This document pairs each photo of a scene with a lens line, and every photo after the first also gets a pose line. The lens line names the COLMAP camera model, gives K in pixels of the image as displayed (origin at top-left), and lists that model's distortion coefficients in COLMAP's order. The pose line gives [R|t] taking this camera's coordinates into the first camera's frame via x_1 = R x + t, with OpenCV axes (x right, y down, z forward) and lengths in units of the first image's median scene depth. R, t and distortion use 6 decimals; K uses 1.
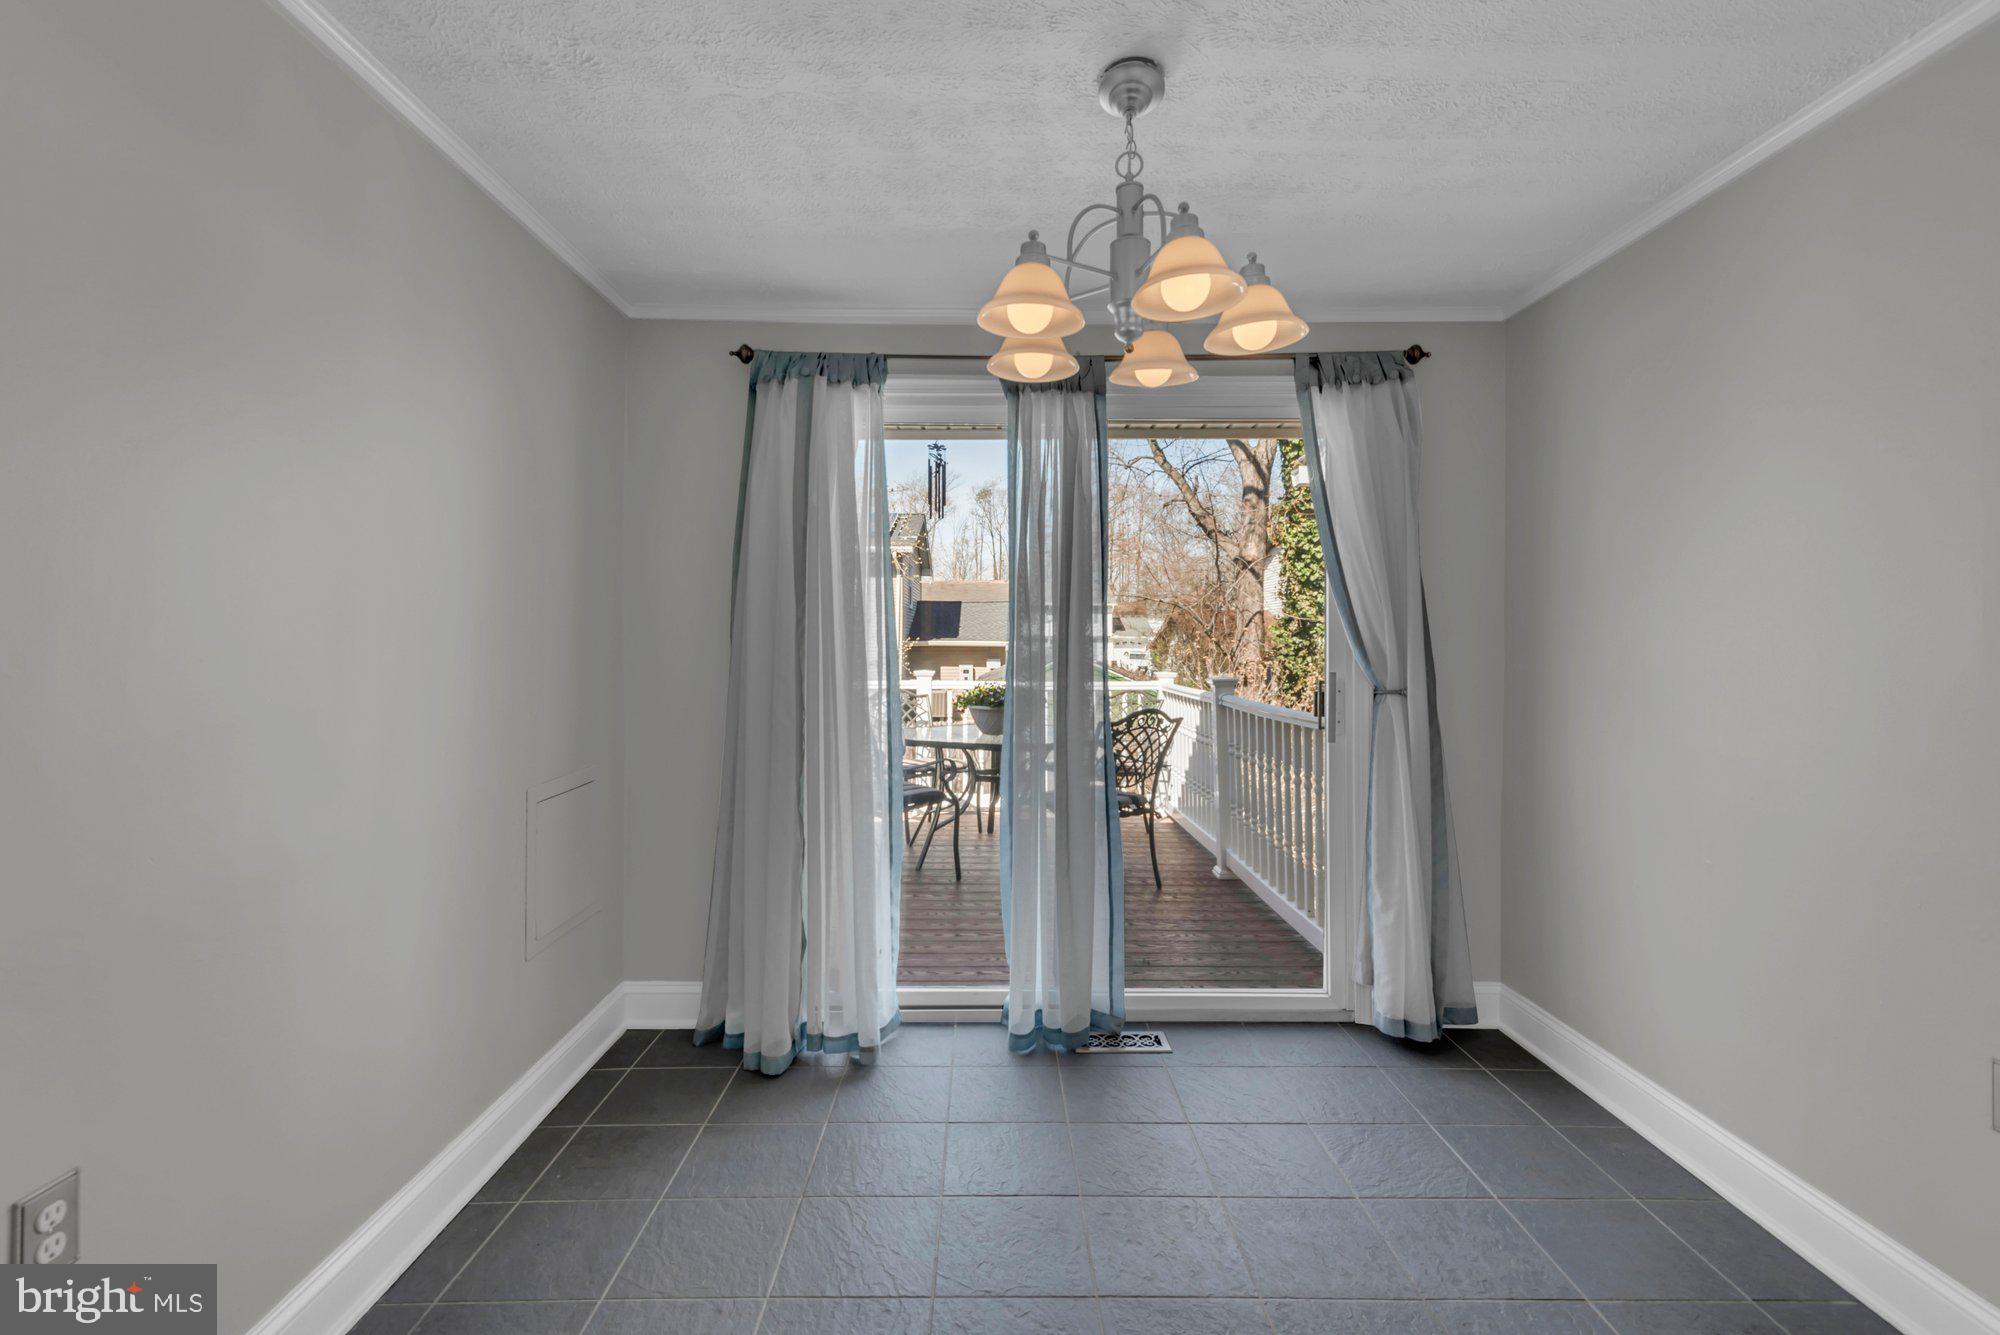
lens RADIAL K [[908.6, 0, 996.9], [0, 908.6, 633.0], [0, 0, 1]] dist [0.023276, -0.006727]
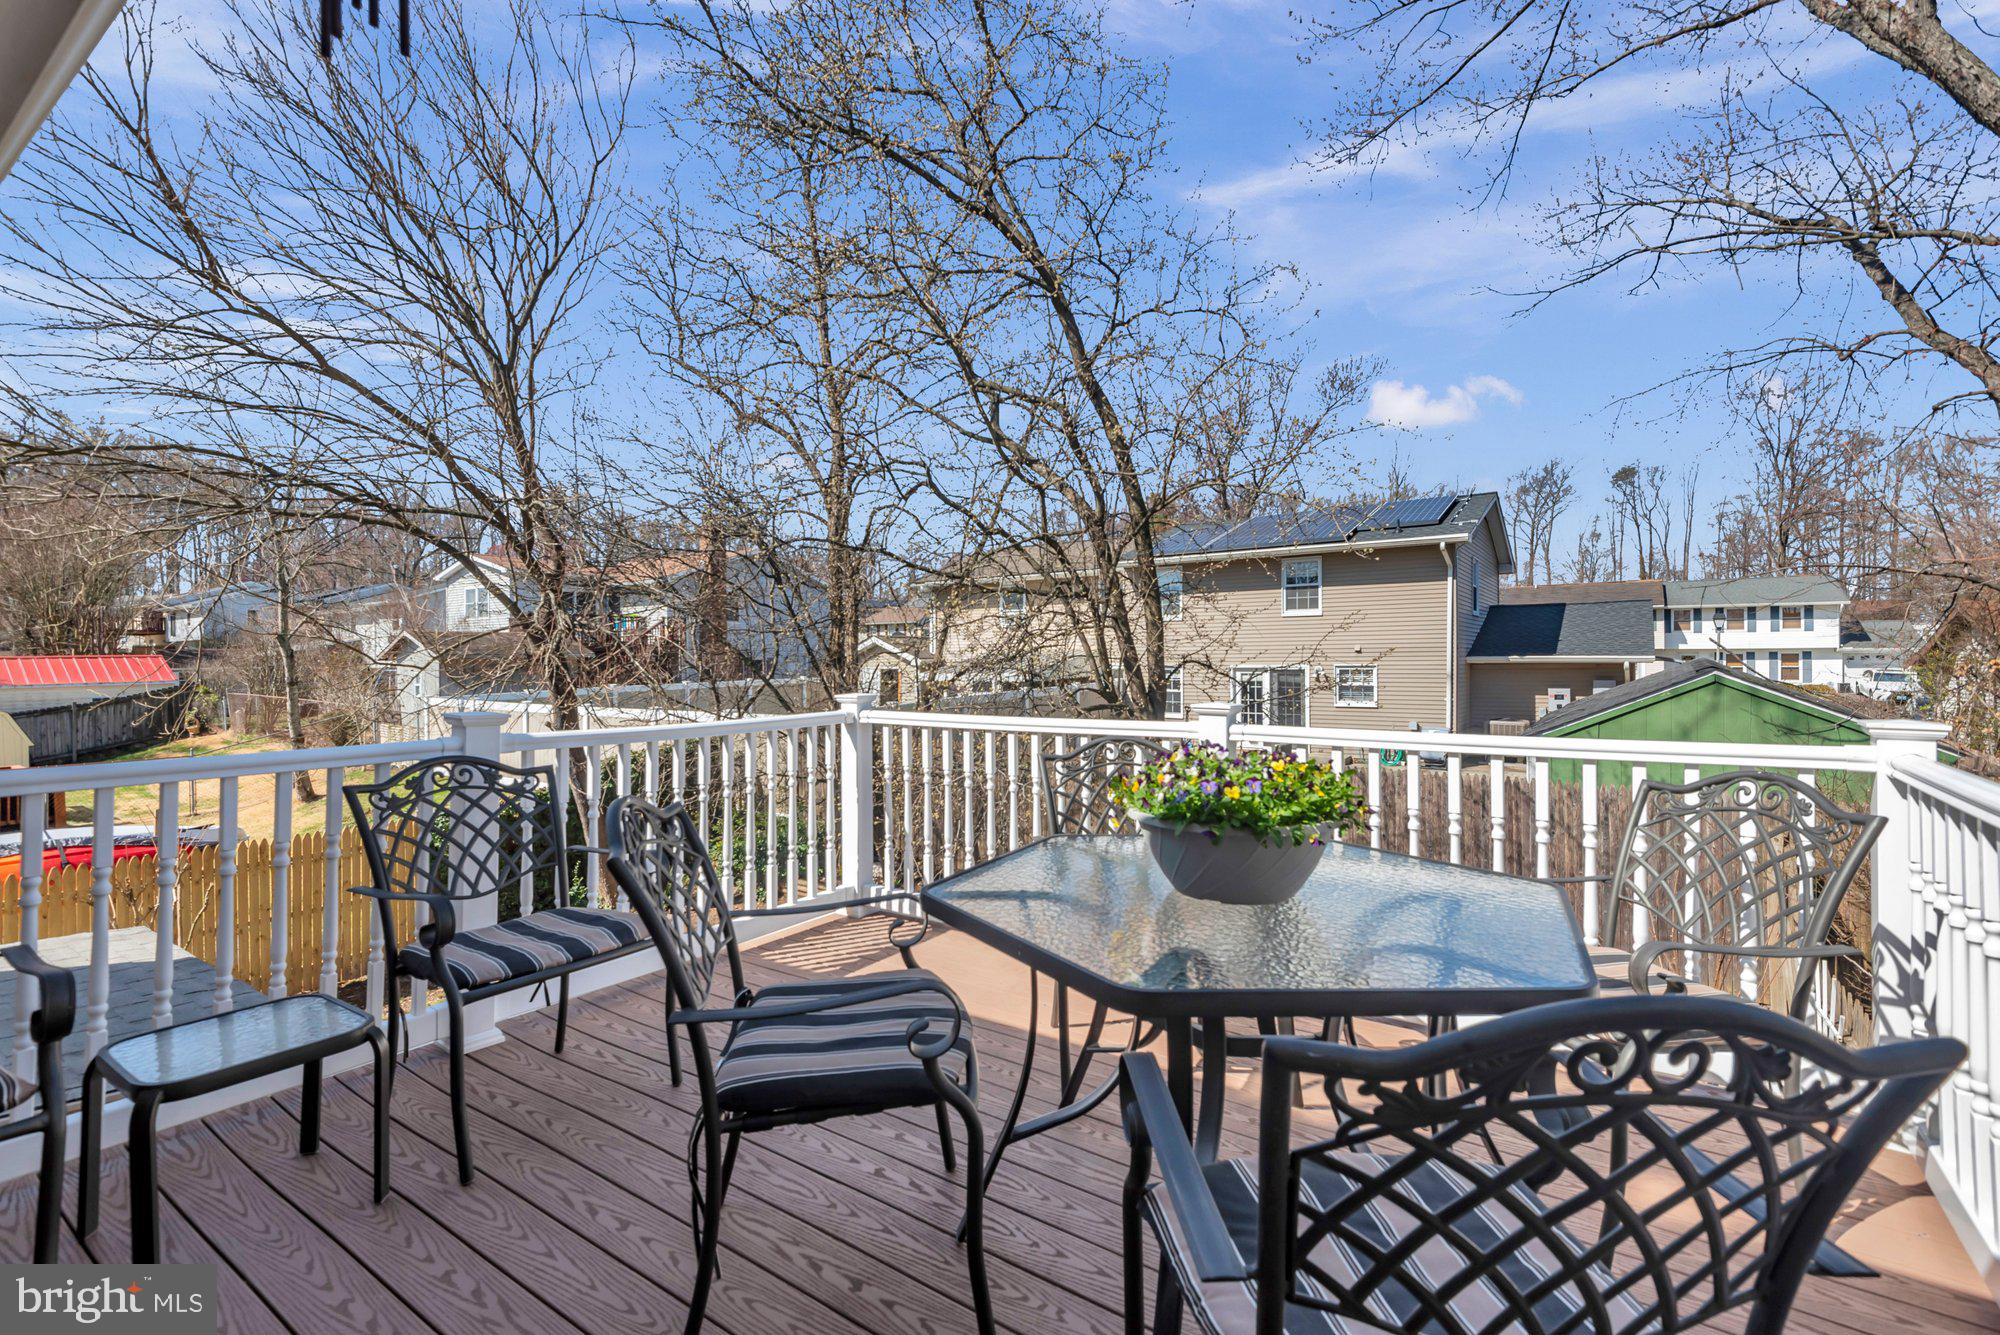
lens RADIAL K [[908.6, 0, 1012.9], [0, 908.6, 663.0], [0, 0, 1]] dist [0.023276, -0.006727]
pose [[0.820312, -0.007355, -0.571870, 0.258856], [0.013533, 0.999887, 0.006551, 0.034604], [0.571757, -0.013113, 0.820318, 1.243920]]
